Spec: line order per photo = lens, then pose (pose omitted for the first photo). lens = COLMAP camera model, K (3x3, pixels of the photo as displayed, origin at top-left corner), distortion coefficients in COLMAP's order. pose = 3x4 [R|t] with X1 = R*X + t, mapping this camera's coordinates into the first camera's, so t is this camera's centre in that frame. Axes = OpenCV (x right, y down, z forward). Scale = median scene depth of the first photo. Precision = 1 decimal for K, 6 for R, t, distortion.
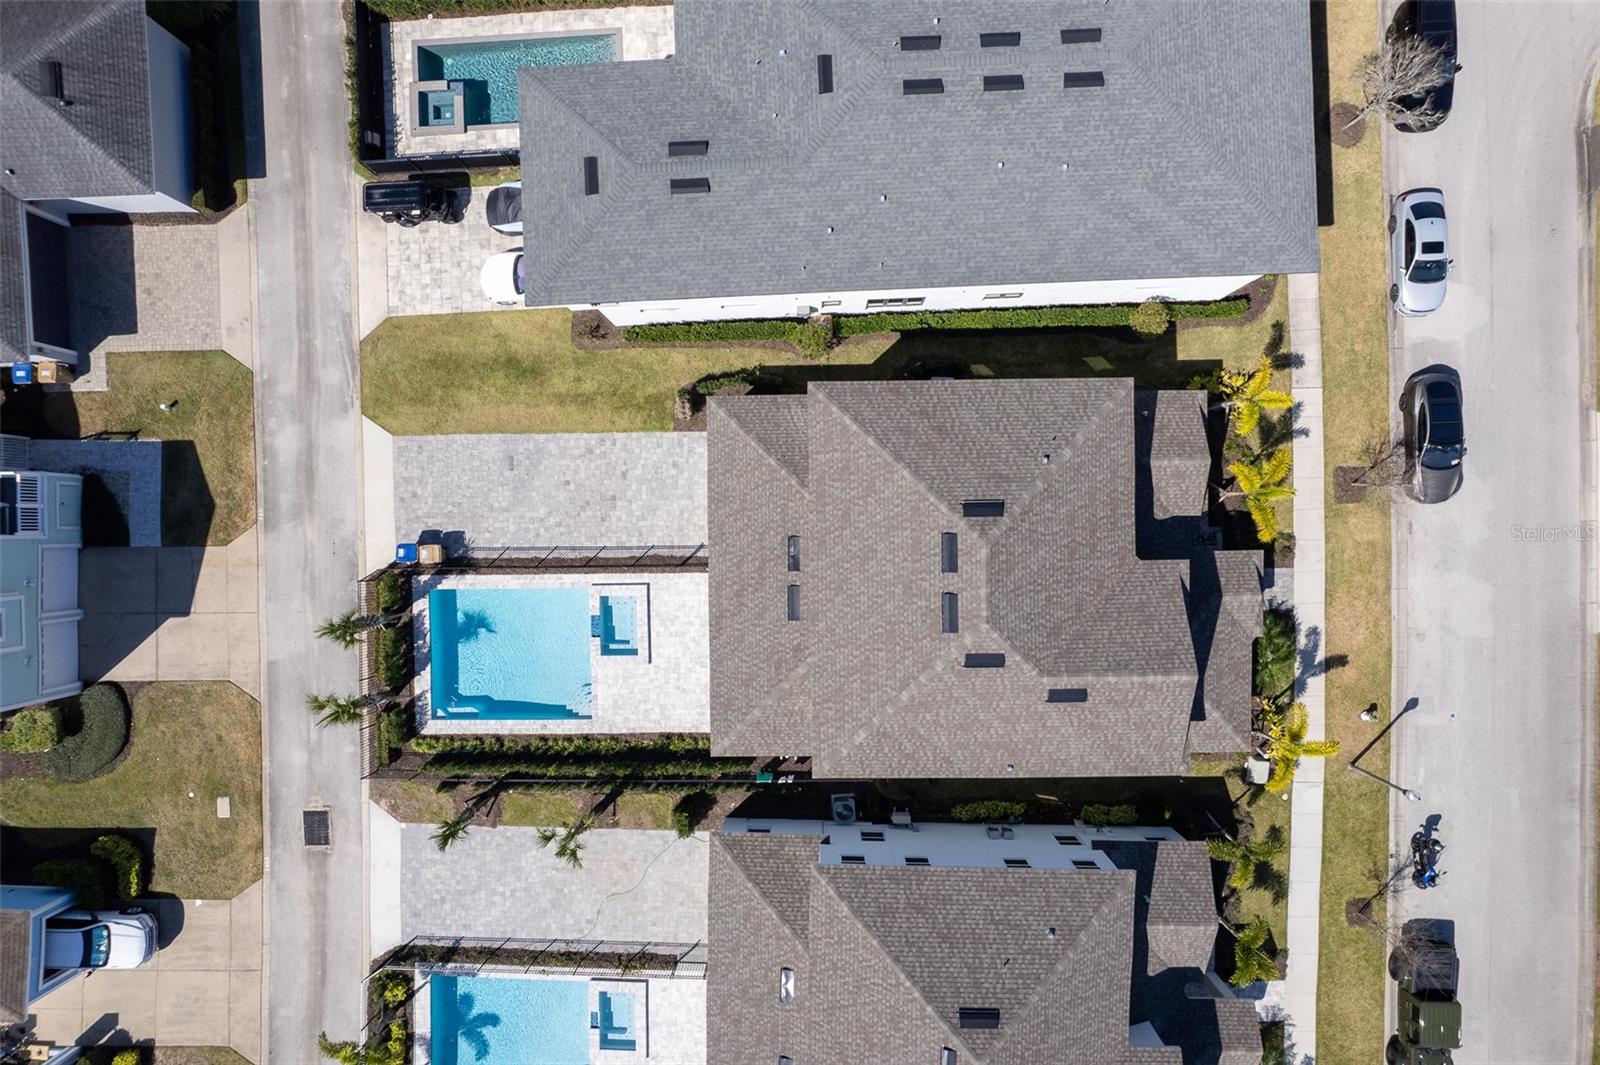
lens RADIAL K [[1006.9, 0, 820.8], [0, 1006.9, 567.3], [0, 0, 1]] dist [-0.086120, 0.075731]
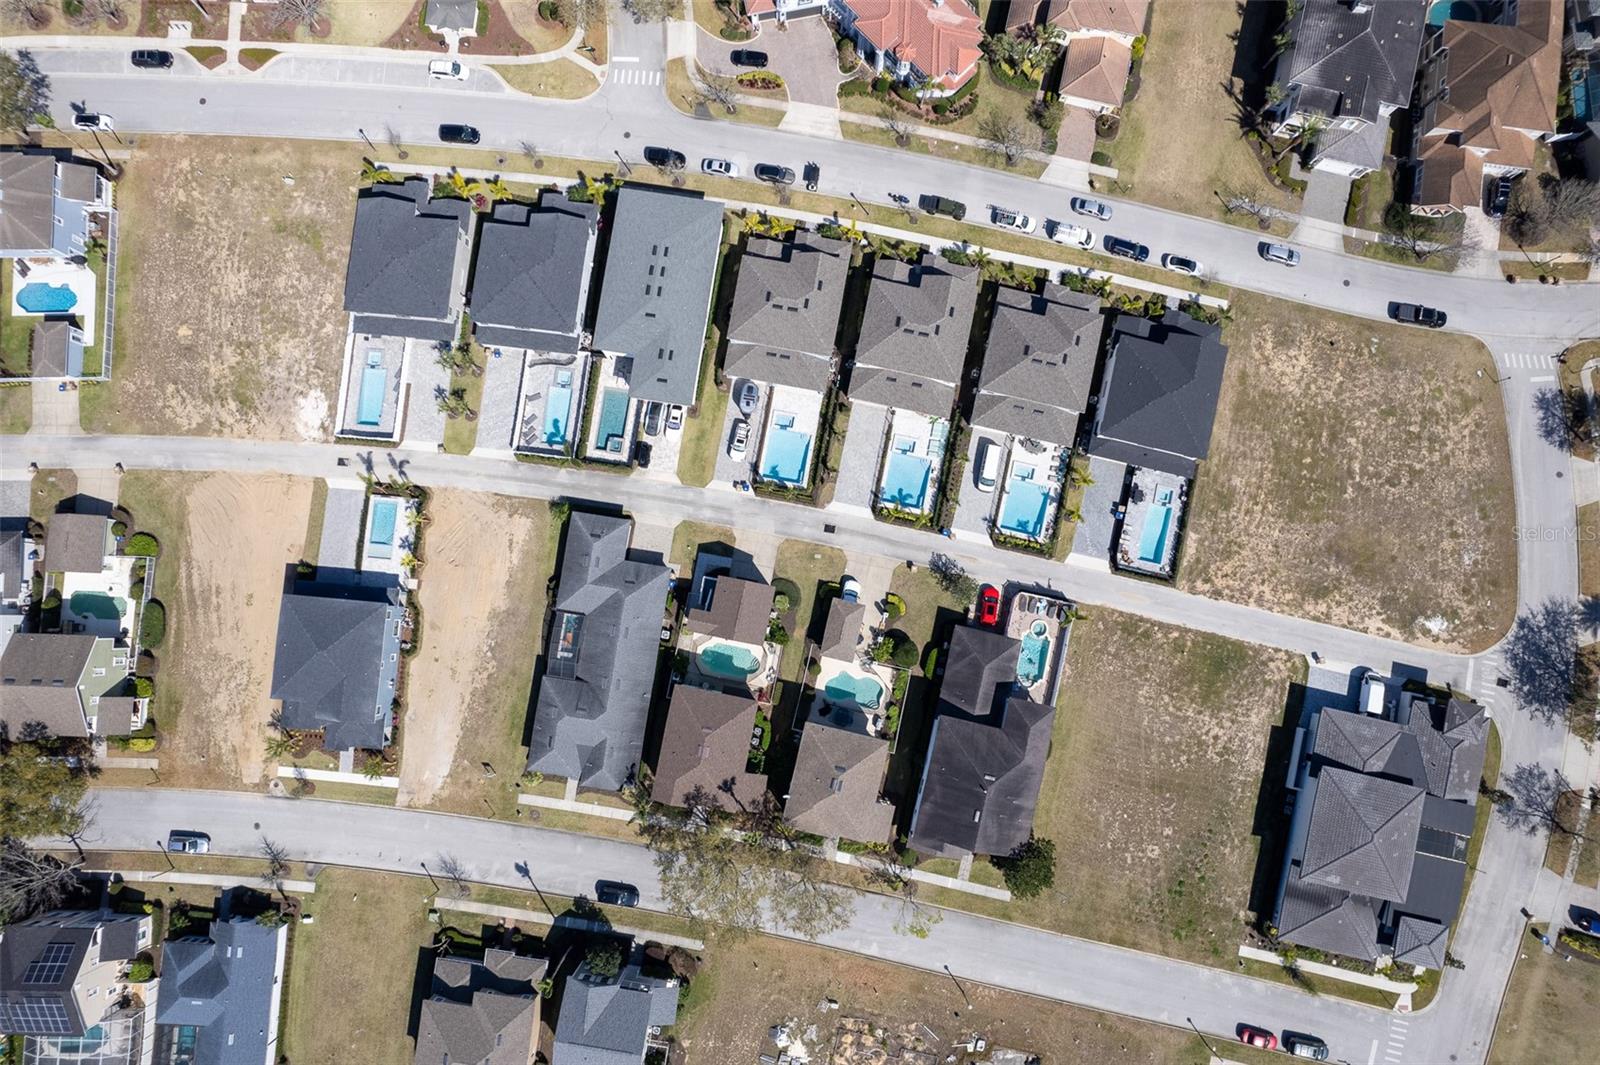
lens RADIAL K [[1006.9, 0, 820.8], [0, 1006.9, 567.3], [0, 0, 1]] dist [-0.086120, 0.075731]
pose [[0.185362, -0.979670, 0.076726, -0.890848], [0.982670, 0.184783, -0.014645, 0.310603], [0.000169, 0.078111, 0.996945, -2.208292]]
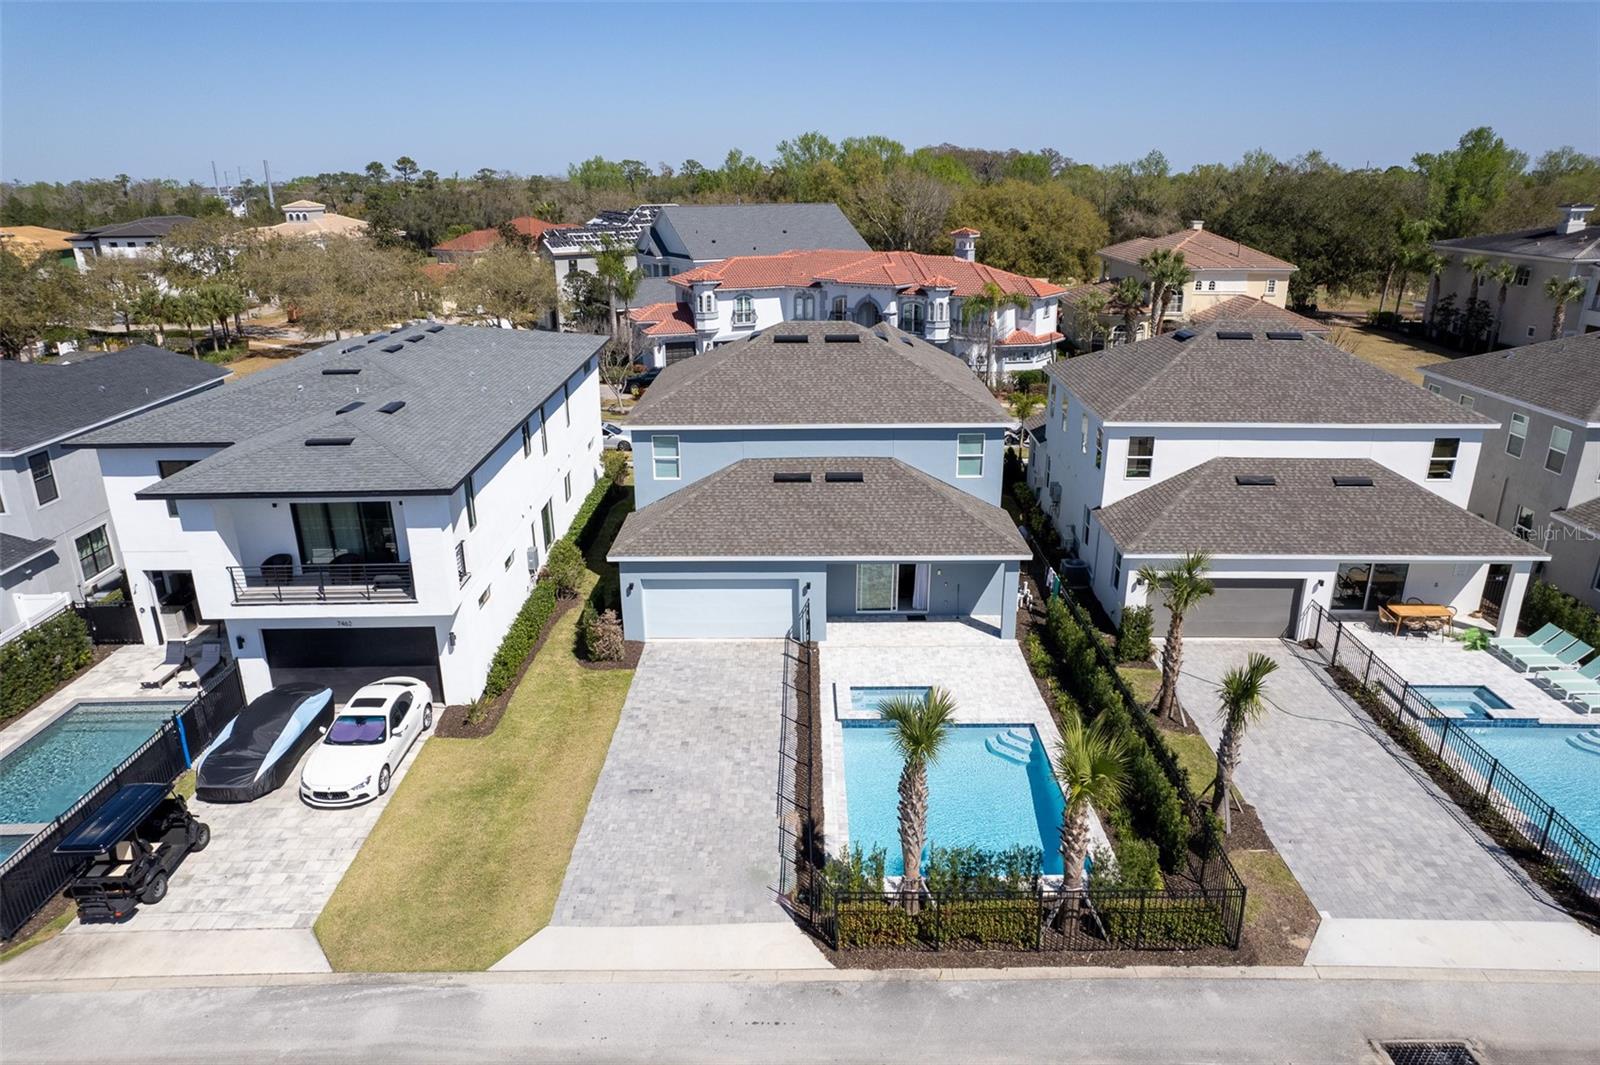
lens RADIAL K [[1006.9, 0, 820.8], [0, 1006.9, 567.3], [0, 0, 1]] dist [-0.086120, 0.075731]
pose [[-0.002498, -0.347118, 0.937818, -0.834238], [0.999251, -0.037074, -0.011060, 0.017776], [0.038608, 0.937088, 0.346951, 0.657903]]
